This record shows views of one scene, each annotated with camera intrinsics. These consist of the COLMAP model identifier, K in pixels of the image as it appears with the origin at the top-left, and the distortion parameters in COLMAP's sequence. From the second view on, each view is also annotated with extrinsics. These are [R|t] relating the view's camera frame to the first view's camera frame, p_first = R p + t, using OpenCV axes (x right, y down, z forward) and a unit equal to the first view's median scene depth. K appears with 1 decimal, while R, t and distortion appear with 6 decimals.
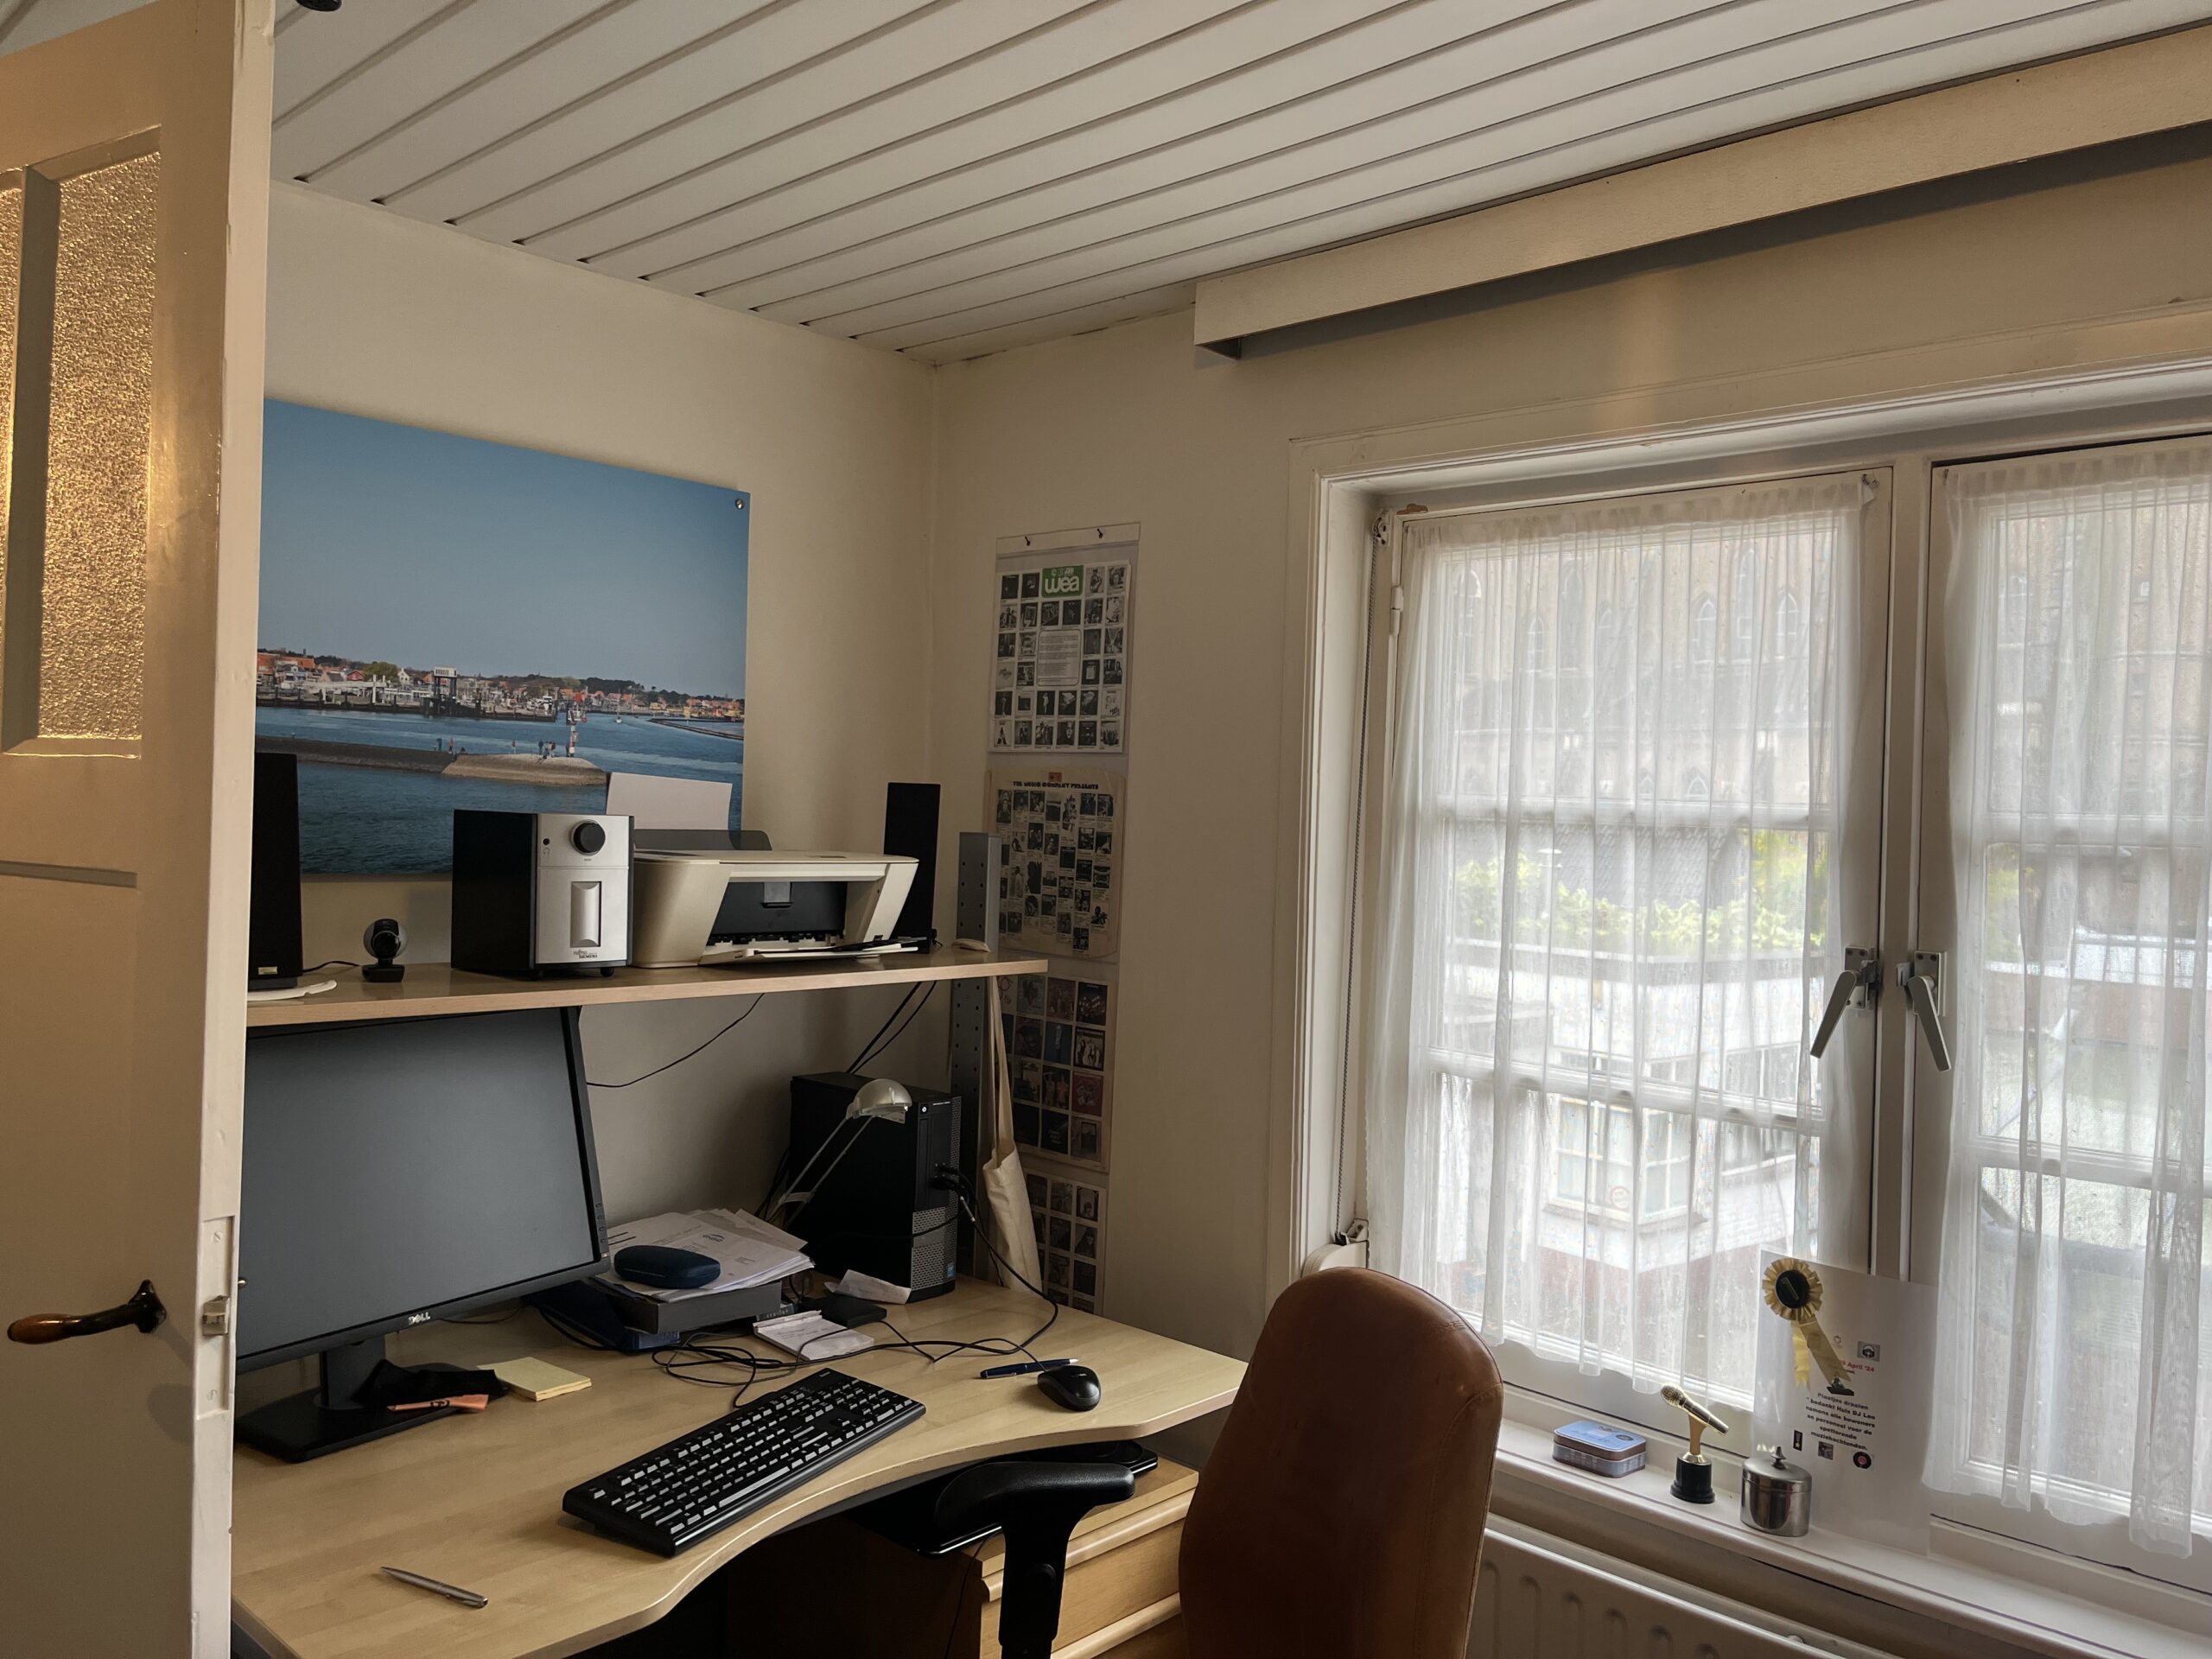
lens RADIAL K [[1672.2, 0, 1098.1], [0, 1672.2, 819.5], [0, 0, 1]] dist [0.052257, -0.063433]
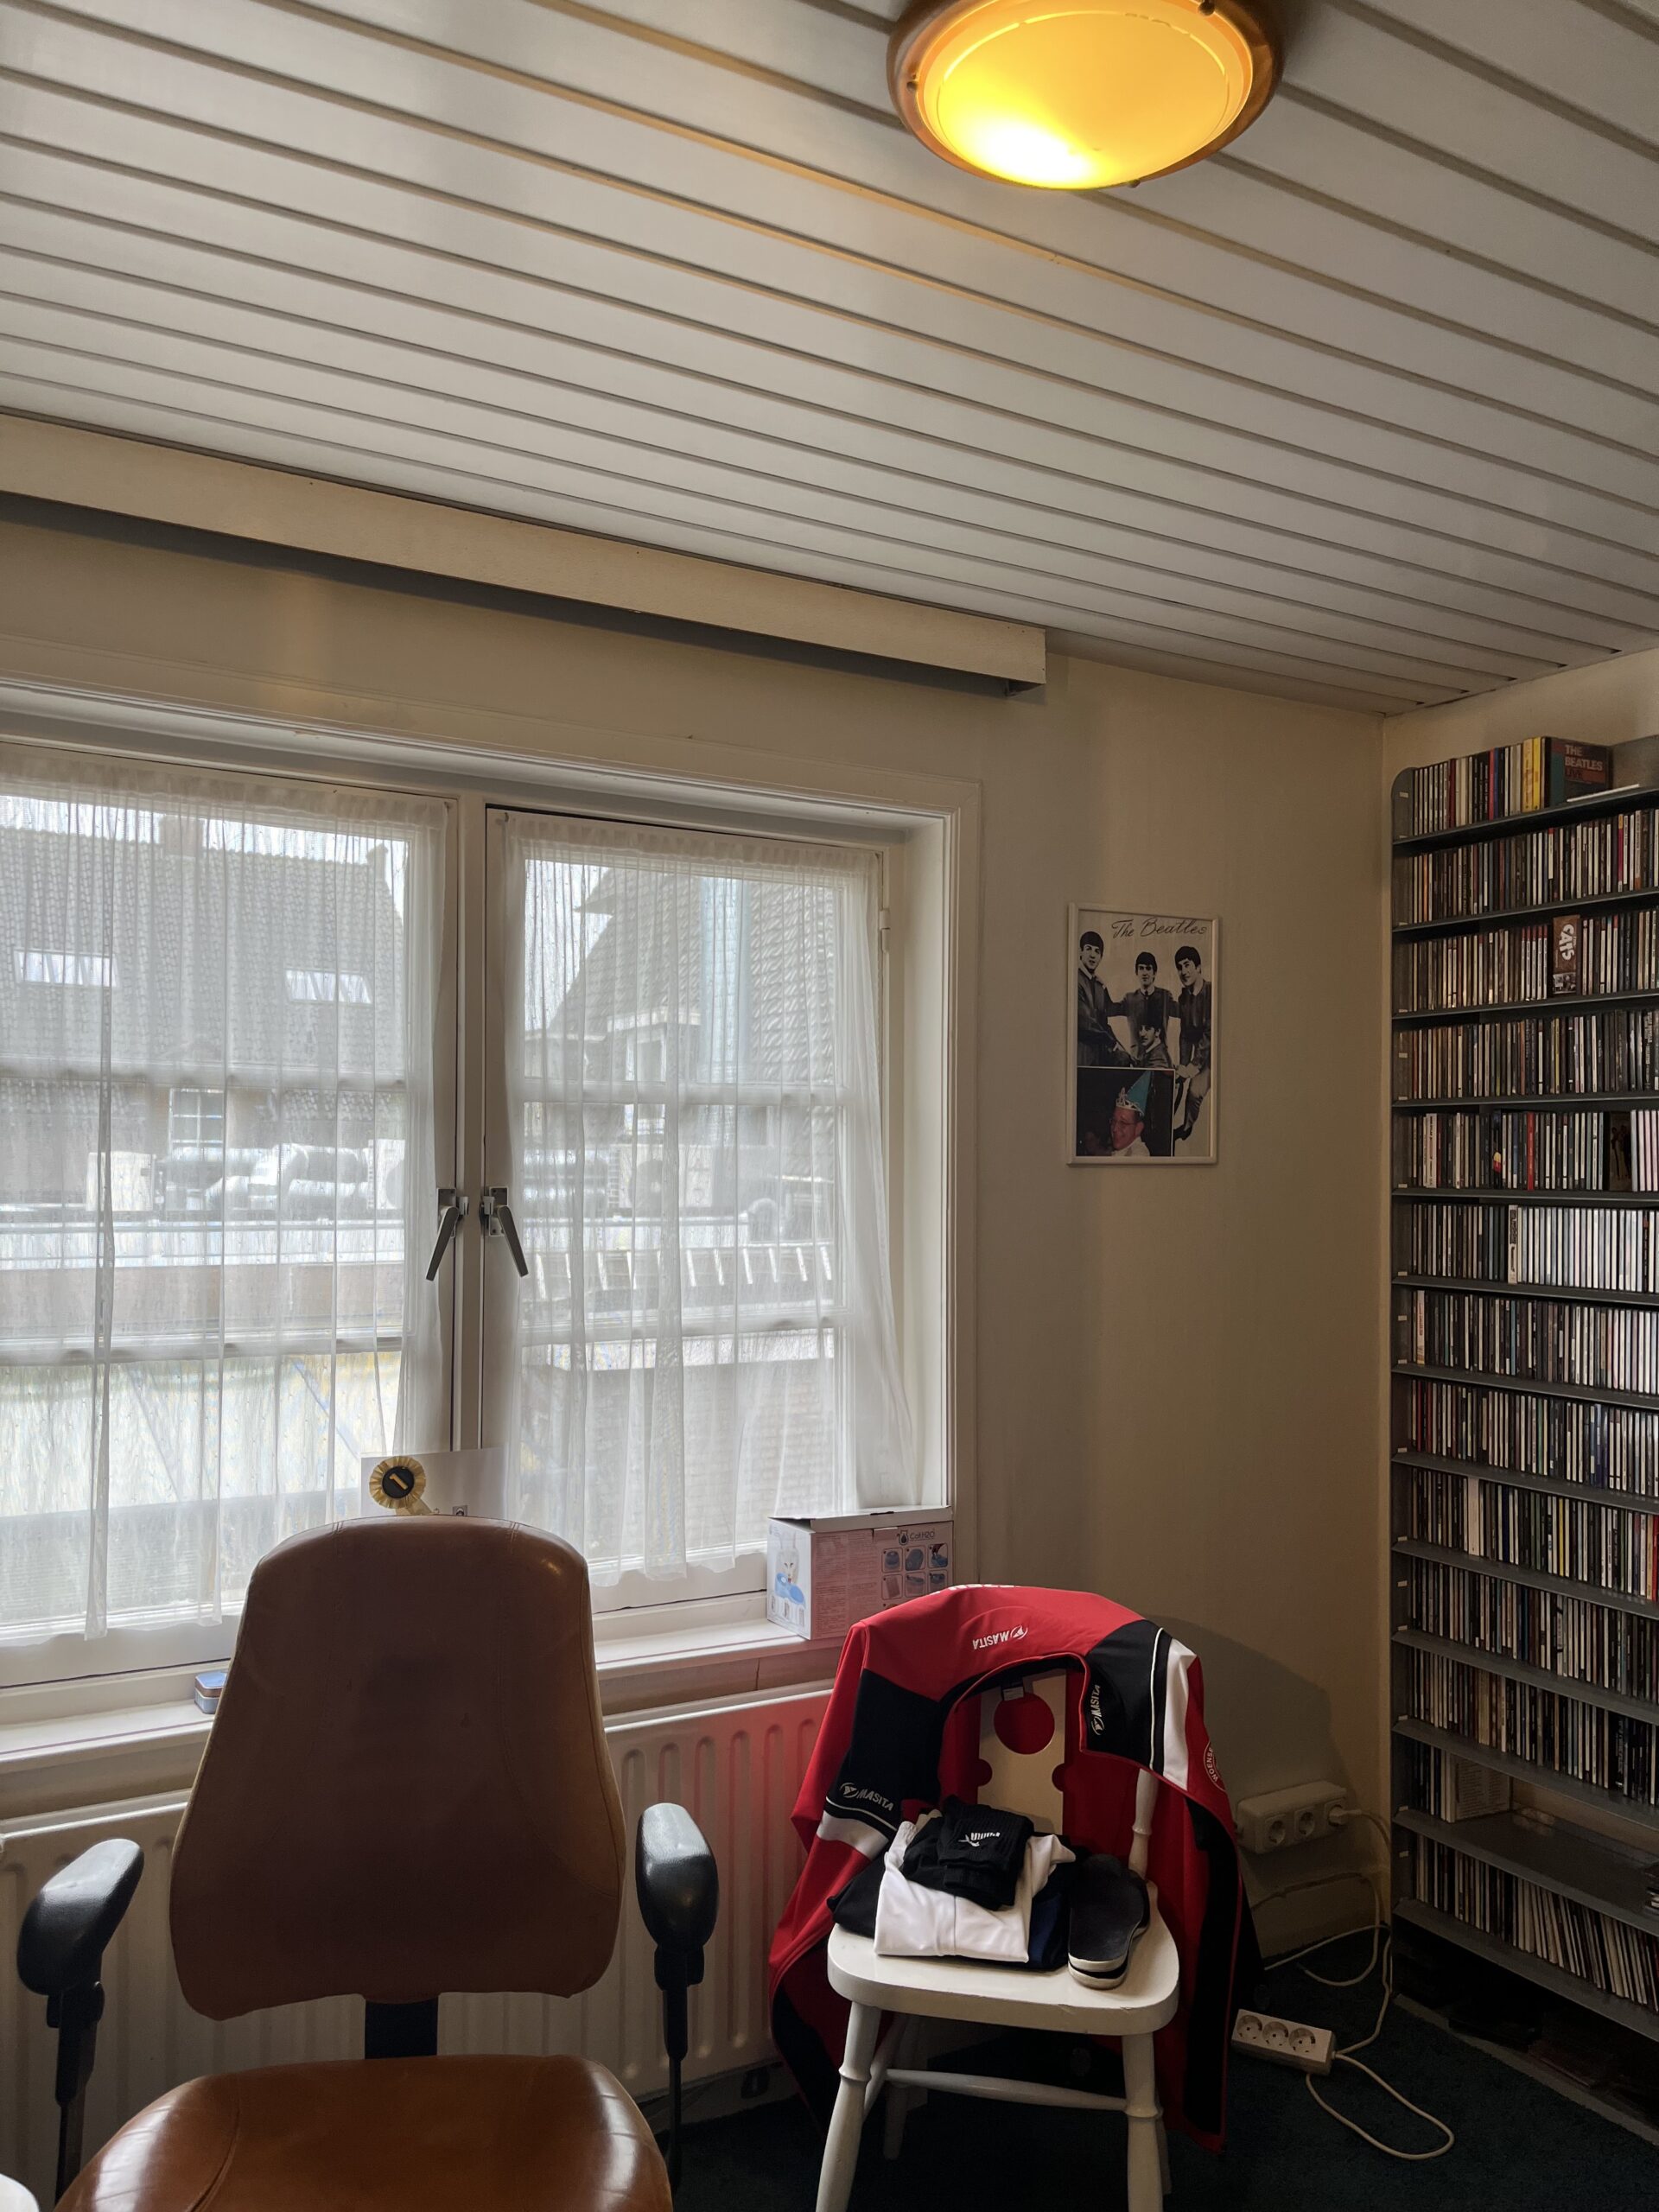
lens RADIAL K [[1672.2, 0, 820.7], [0, 1672.2, 1127.2], [0, 0, 1]] dist [0.052257, -0.063433]
pose [[0.278830, -0.015059, 0.960222, -0.631475], [-0.001176, 0.999871, 0.016023, 0.011200], [-0.960340, -0.005597, 0.278777, 0.392389]]
